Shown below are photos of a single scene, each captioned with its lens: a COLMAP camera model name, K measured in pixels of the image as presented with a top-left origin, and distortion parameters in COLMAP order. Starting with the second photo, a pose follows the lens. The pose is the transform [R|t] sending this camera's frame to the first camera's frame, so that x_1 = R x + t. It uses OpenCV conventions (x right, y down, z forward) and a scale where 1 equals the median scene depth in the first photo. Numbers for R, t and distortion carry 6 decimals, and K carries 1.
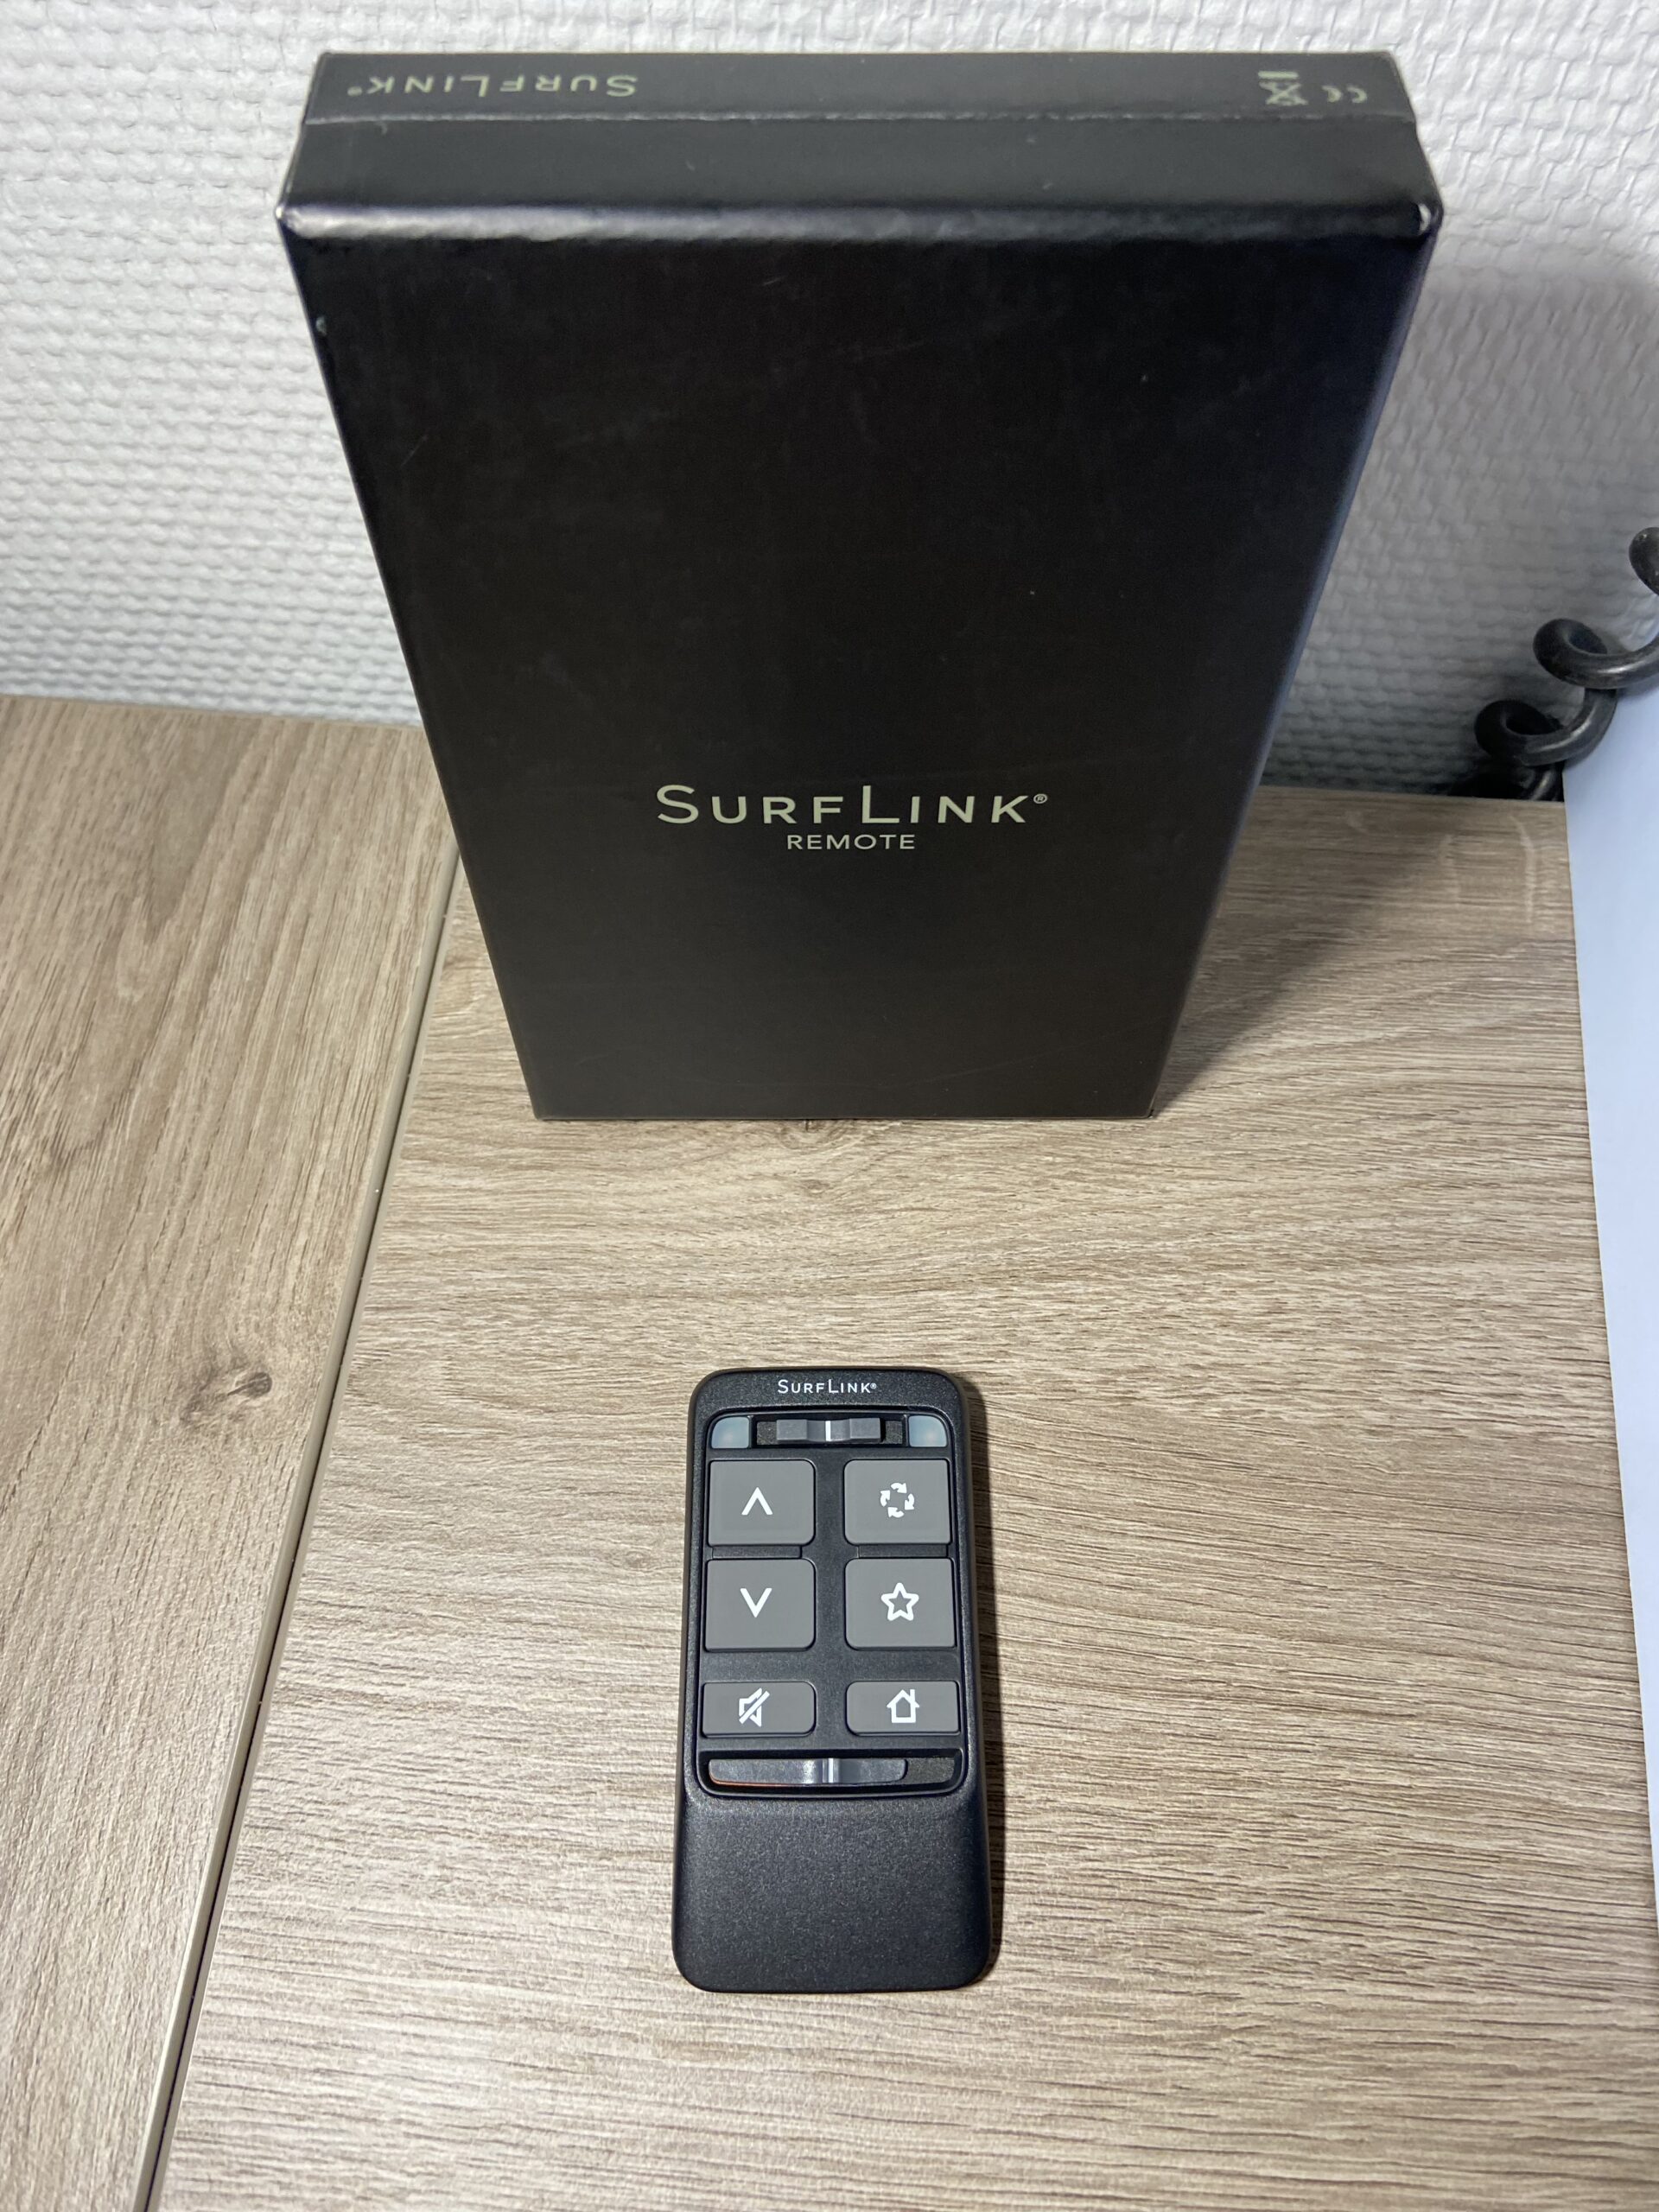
lens RADIAL K [[1695.8, 0, 831.1], [0, 1695.8, 1086.7], [0, 0, 1]] dist [0.132810, -0.195726]
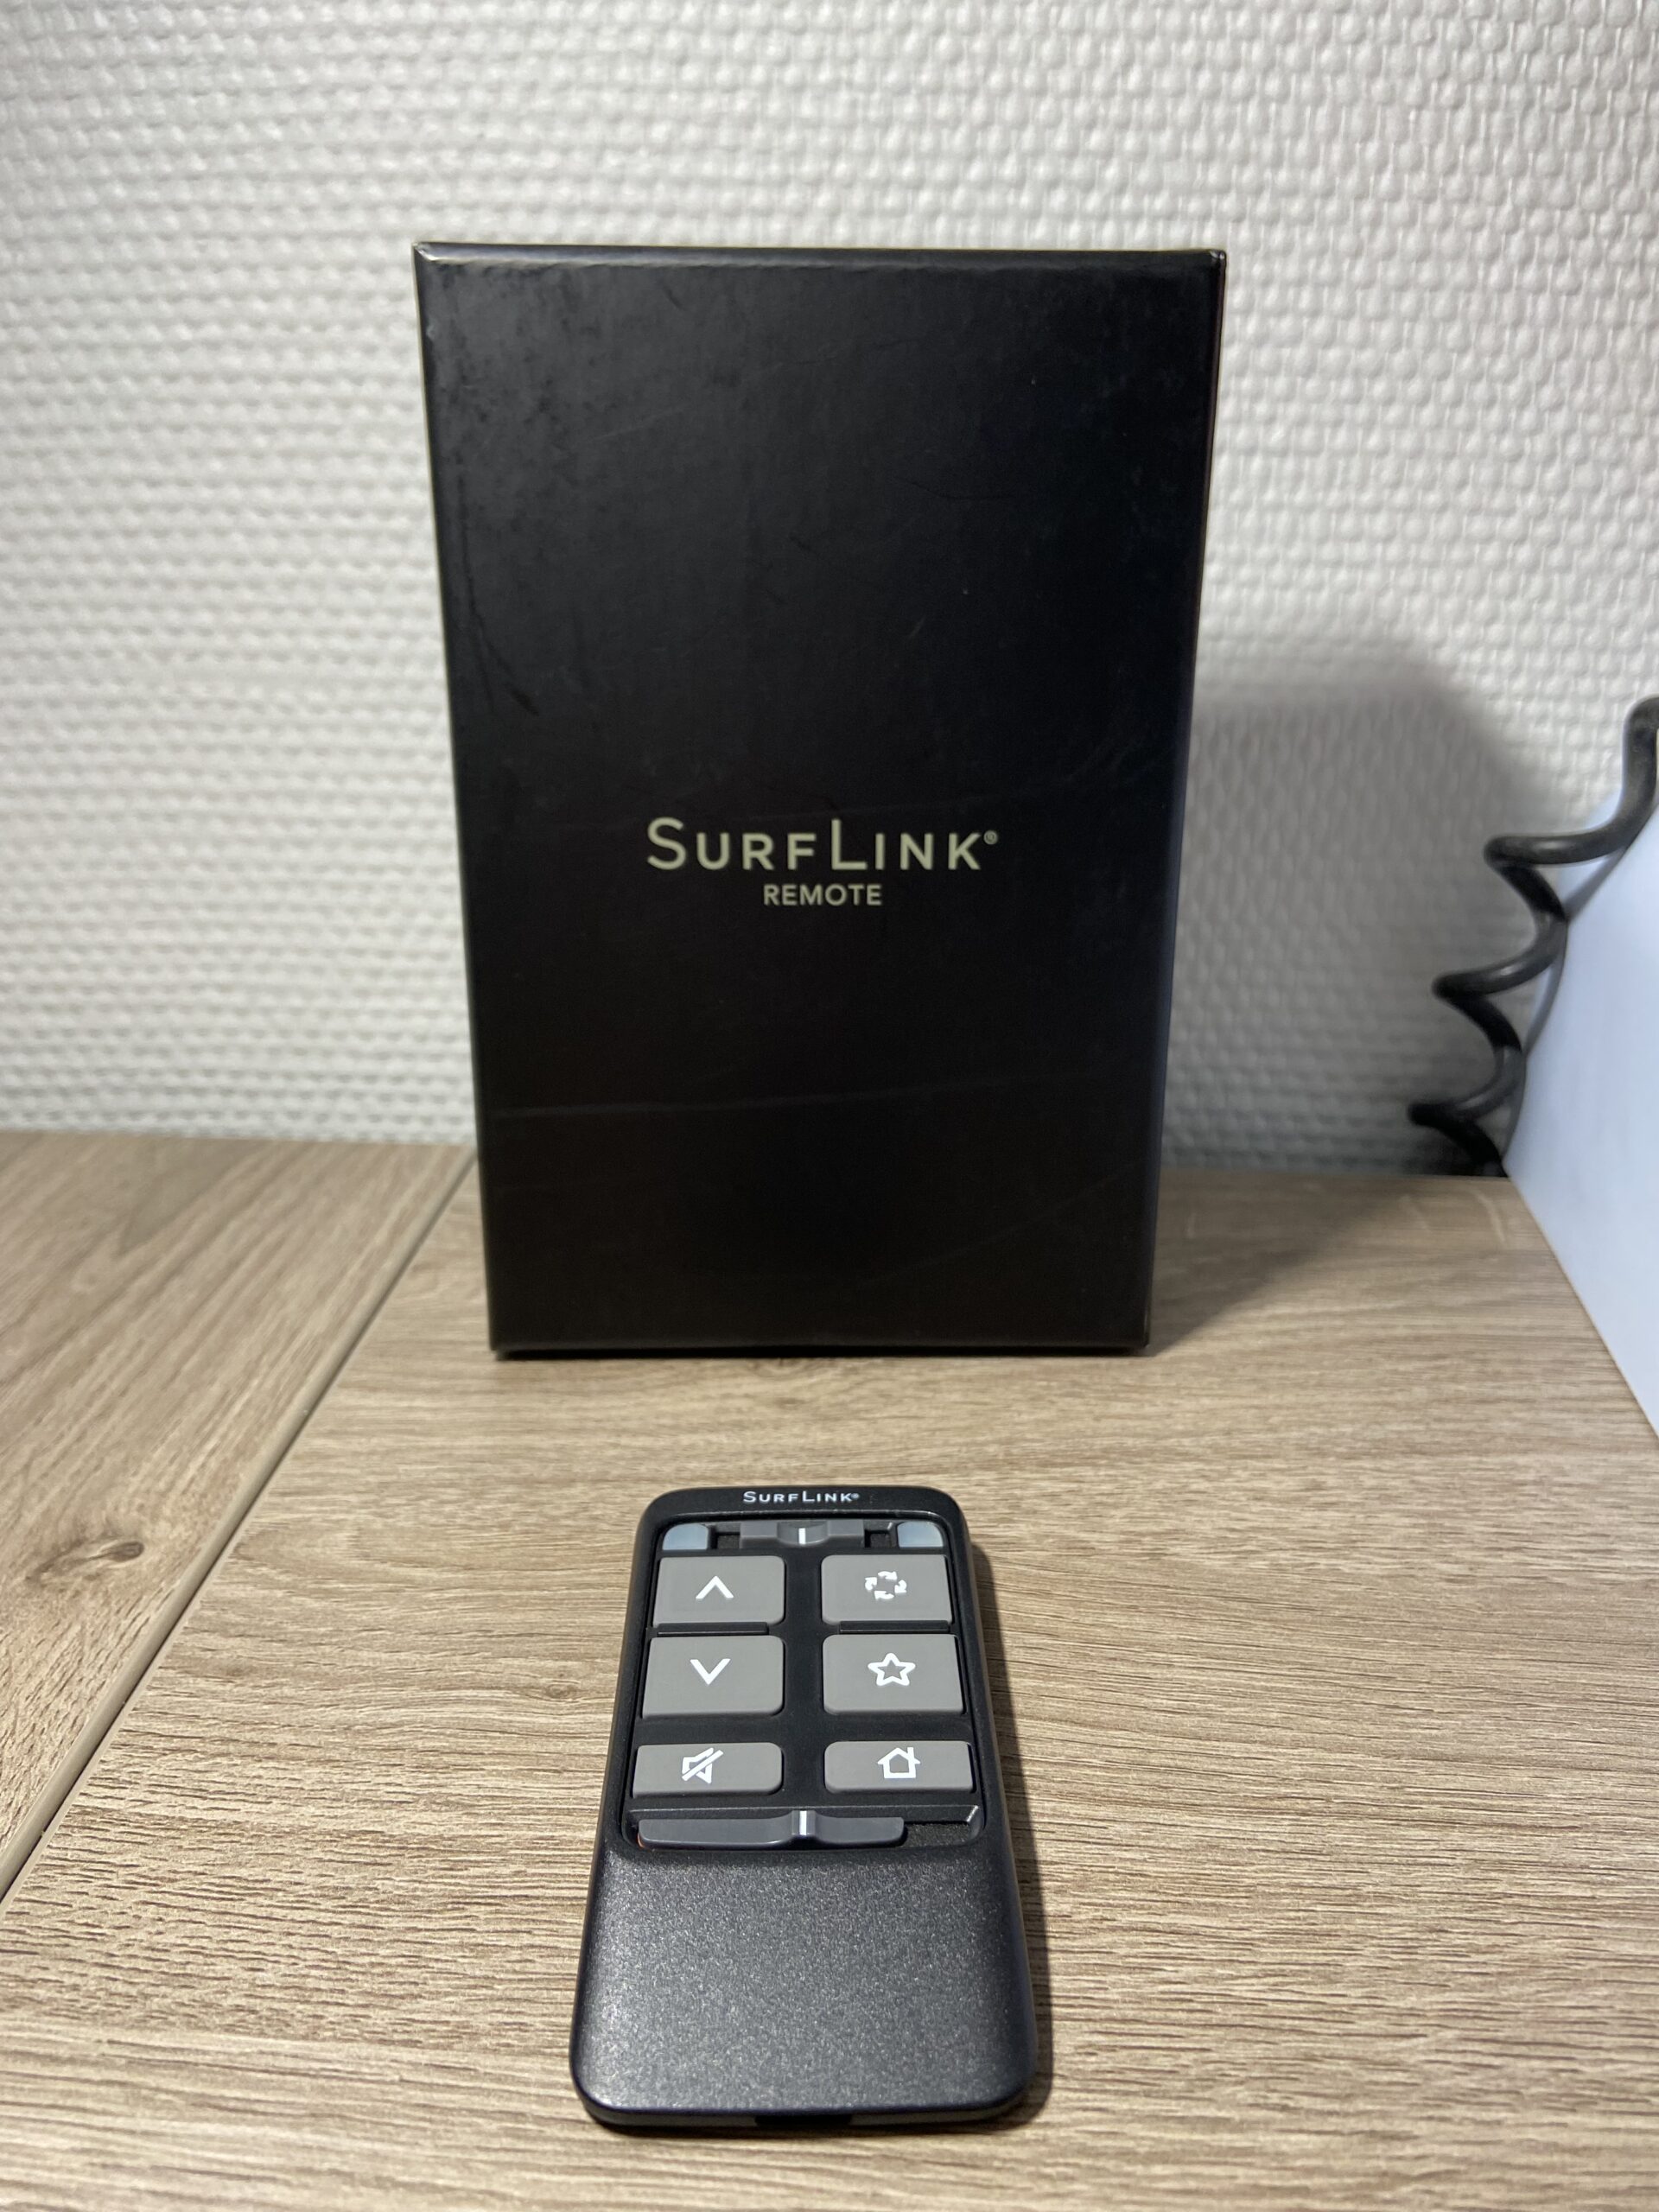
lens RADIAL K [[1704.7, 0, 835.1], [0, 1704.7, 1068.7], [0, 0, 1]] dist [0.138587, -0.211442]
pose [[0.999922, -0.003771, 0.011914, 0.005480], [0.010545, 0.766252, -0.642453, 0.590331], [-0.006706, 0.642529, 0.766232, 0.206772]]
